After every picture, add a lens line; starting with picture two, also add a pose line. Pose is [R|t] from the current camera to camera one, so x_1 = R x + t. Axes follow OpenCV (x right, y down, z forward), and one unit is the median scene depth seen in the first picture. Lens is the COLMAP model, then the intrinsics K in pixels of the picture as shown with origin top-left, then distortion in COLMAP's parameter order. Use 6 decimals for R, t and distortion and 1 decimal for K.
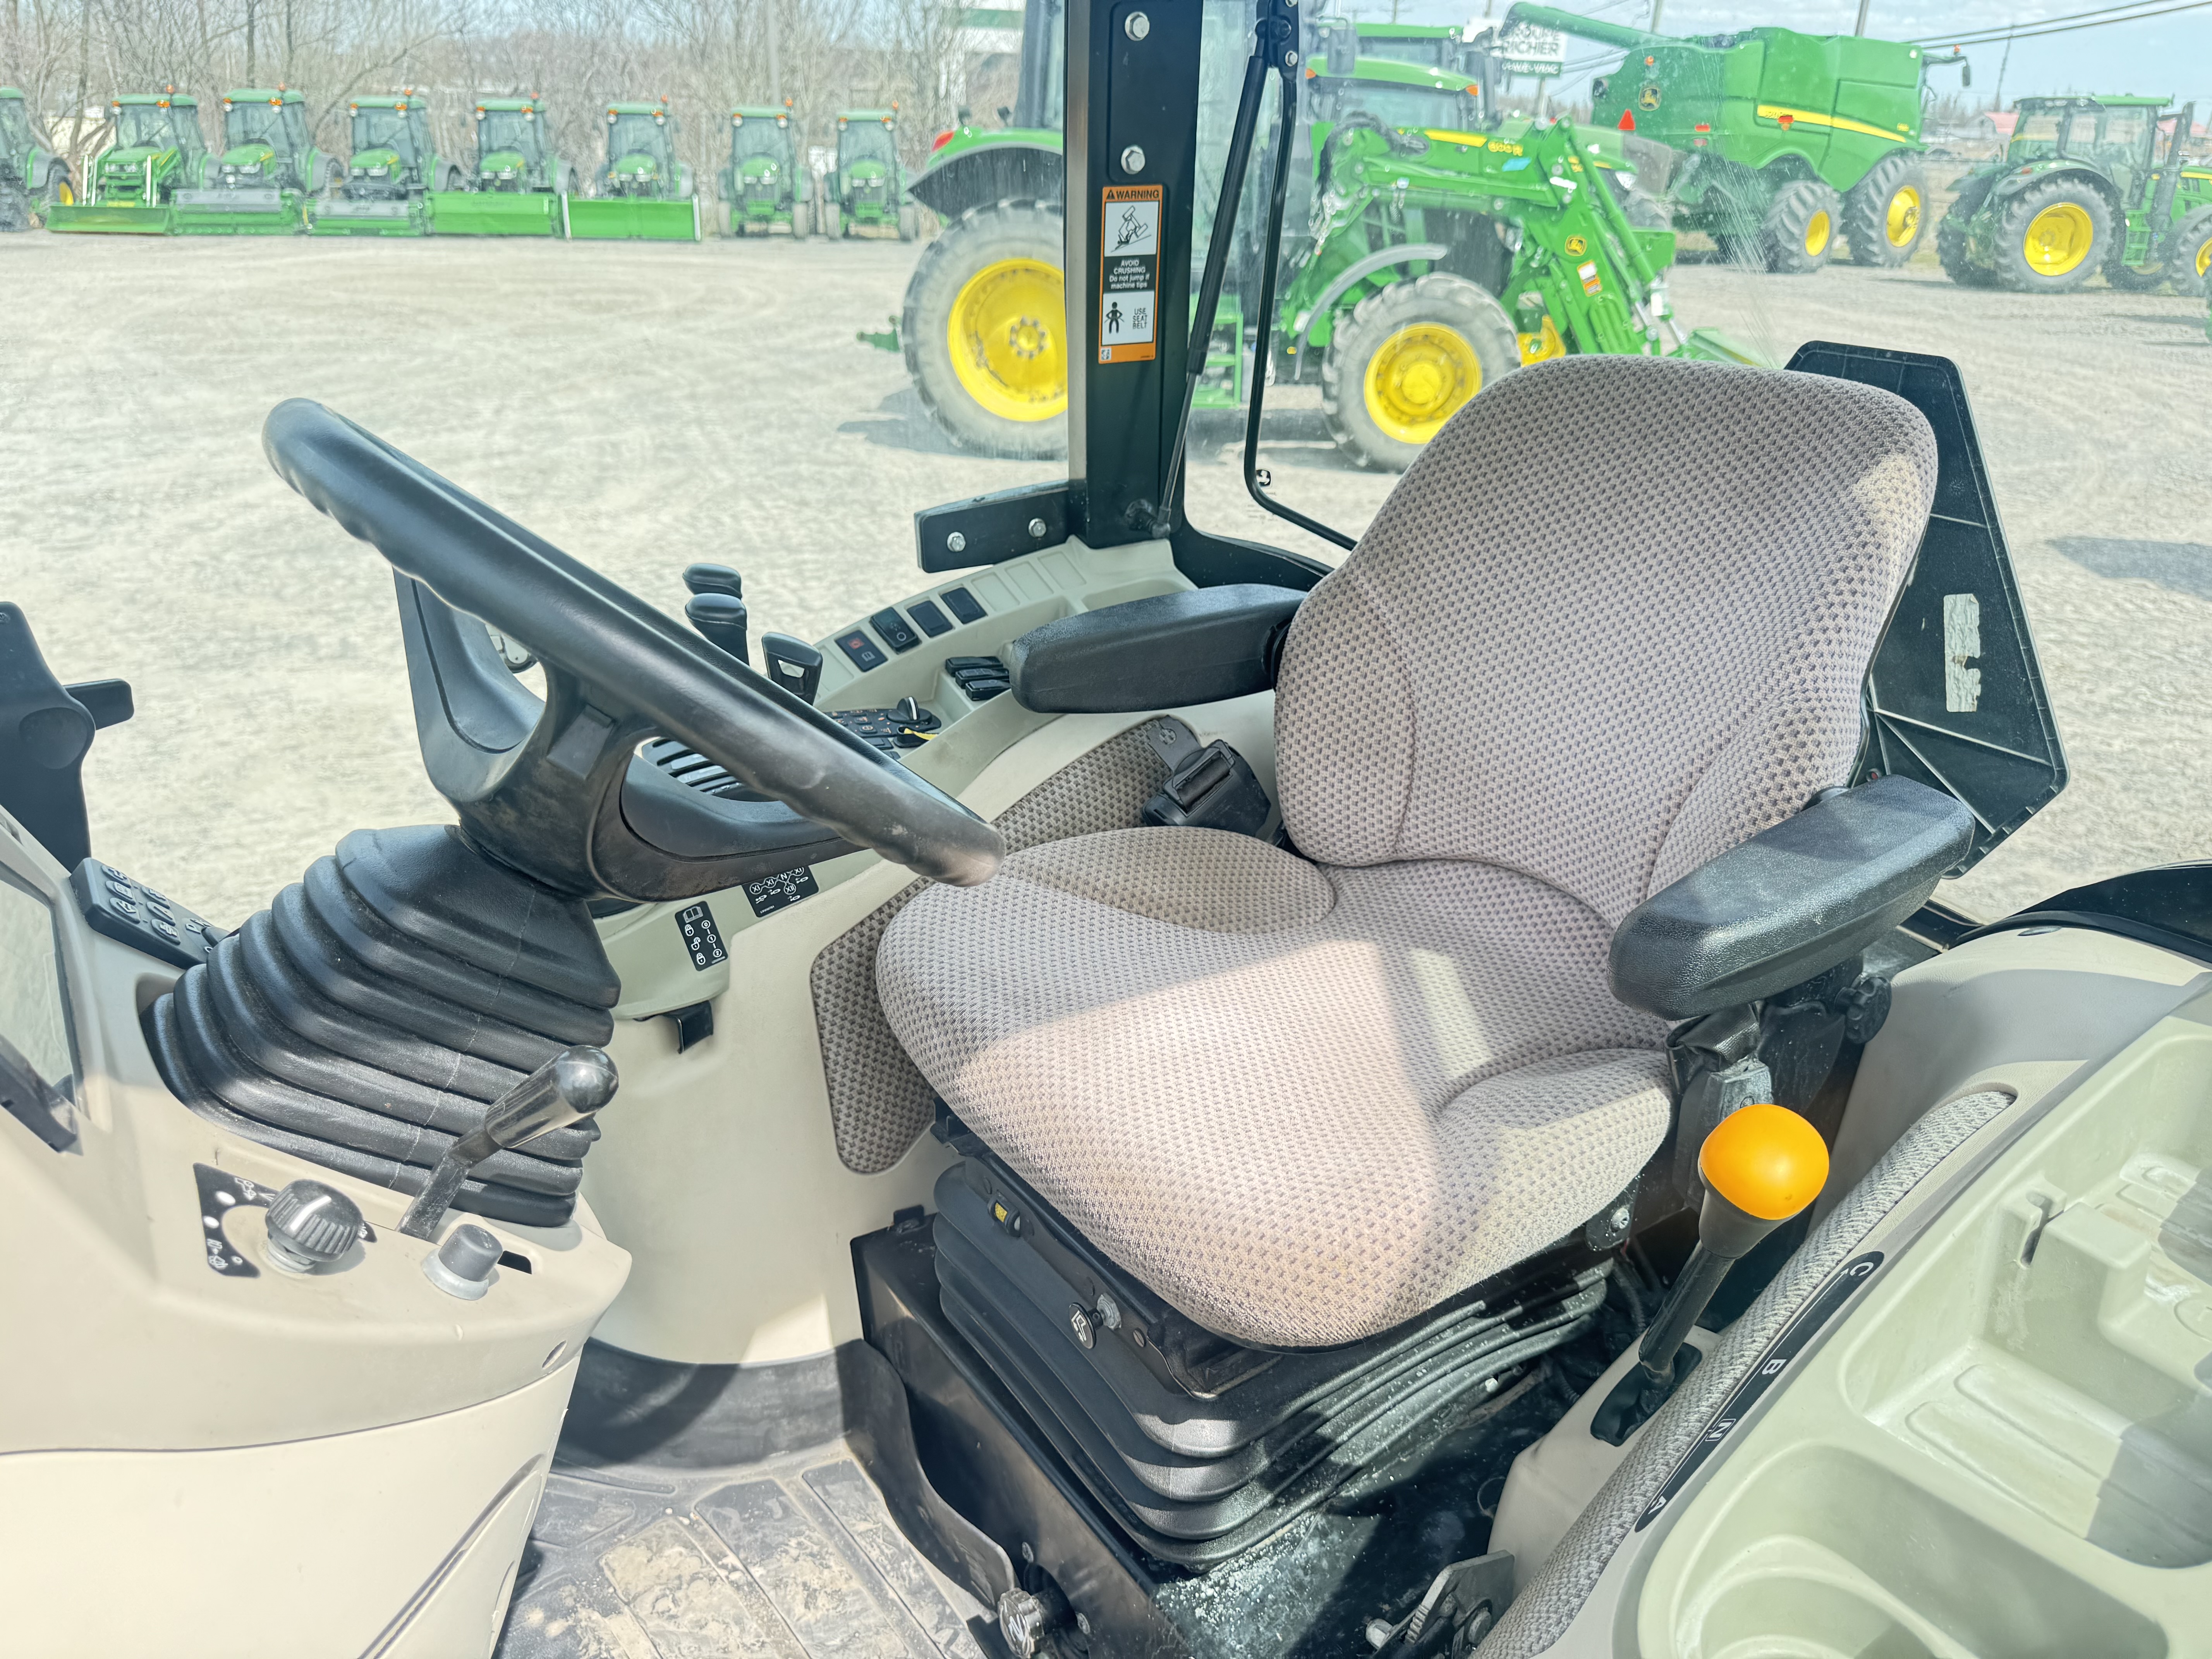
lens RADIAL K [[1561.1, 0, 1102.9], [0, 1561.1, 832.6], [0, 0, 1]] dist [0.024727, -0.022448]
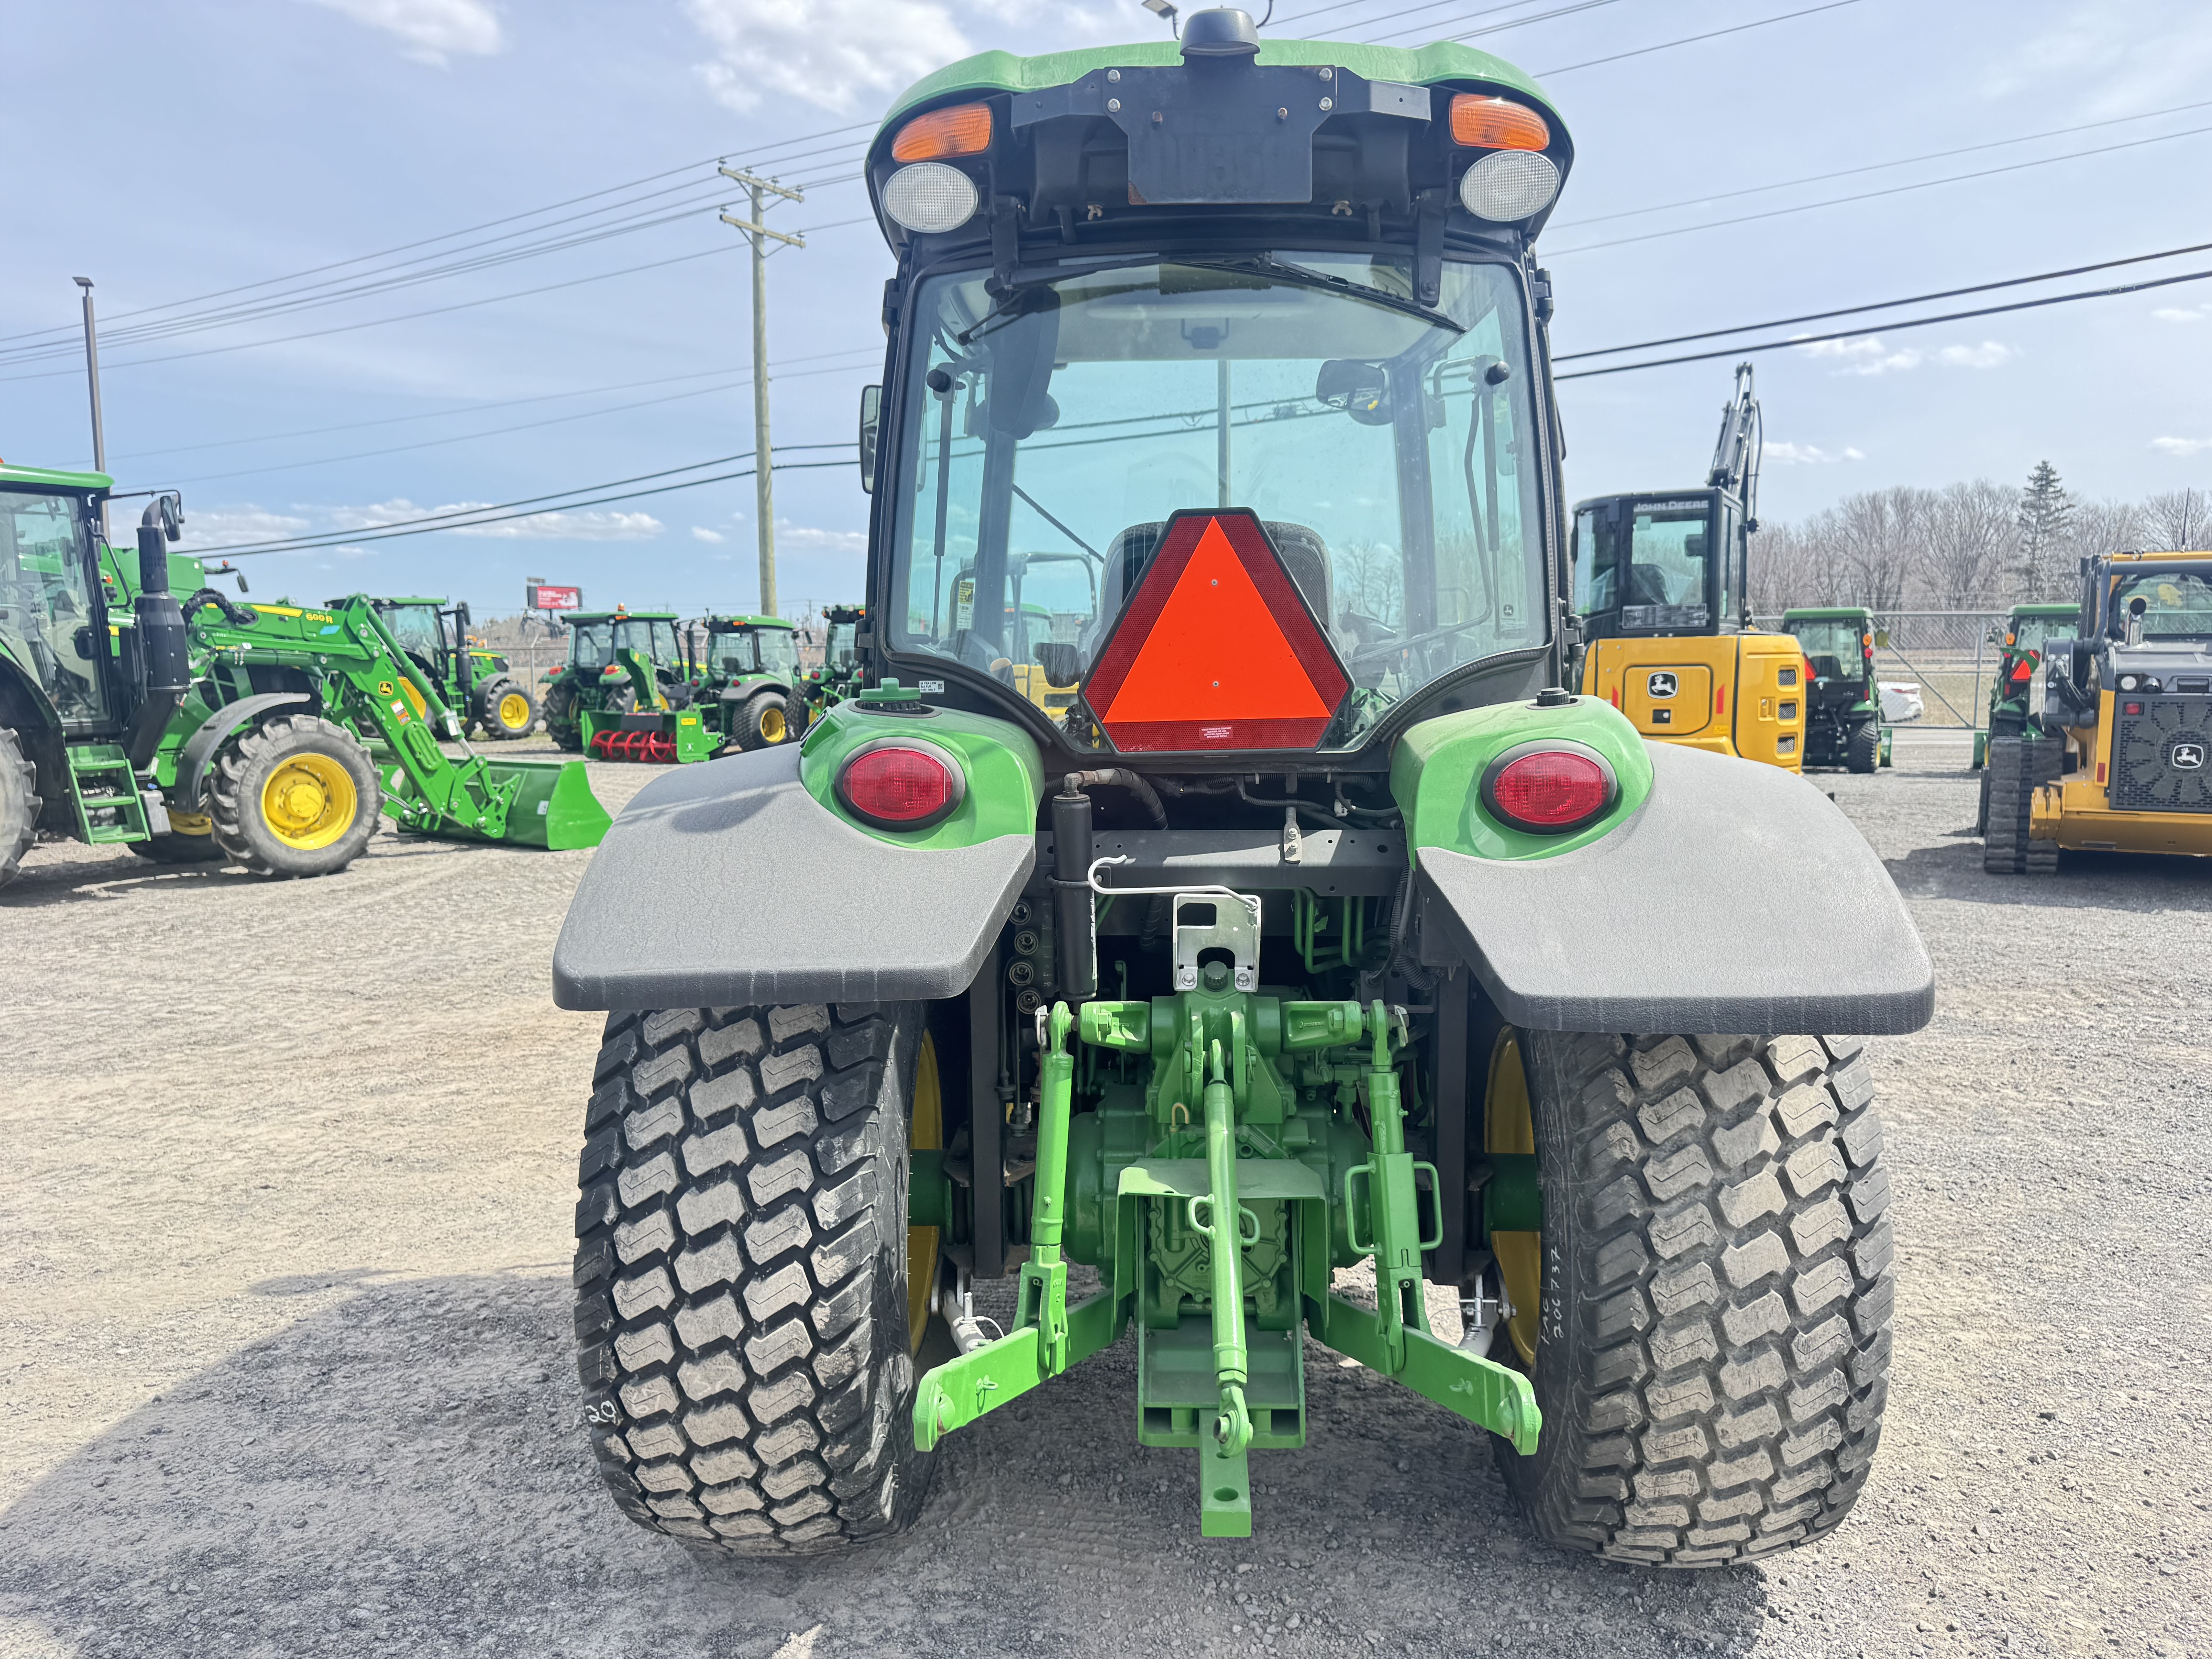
lens RADIAL K [[1561.1, 0, 1102.9], [0, 1561.1, 832.6], [0, 0, 1]] dist [0.024727, -0.022448]
pose [[0.492265, -0.127084, 0.861118, -0.177602], [0.373418, 0.924459, -0.077036, 0.017049], [-0.786278, 0.359479, 0.502534, -0.019218]]
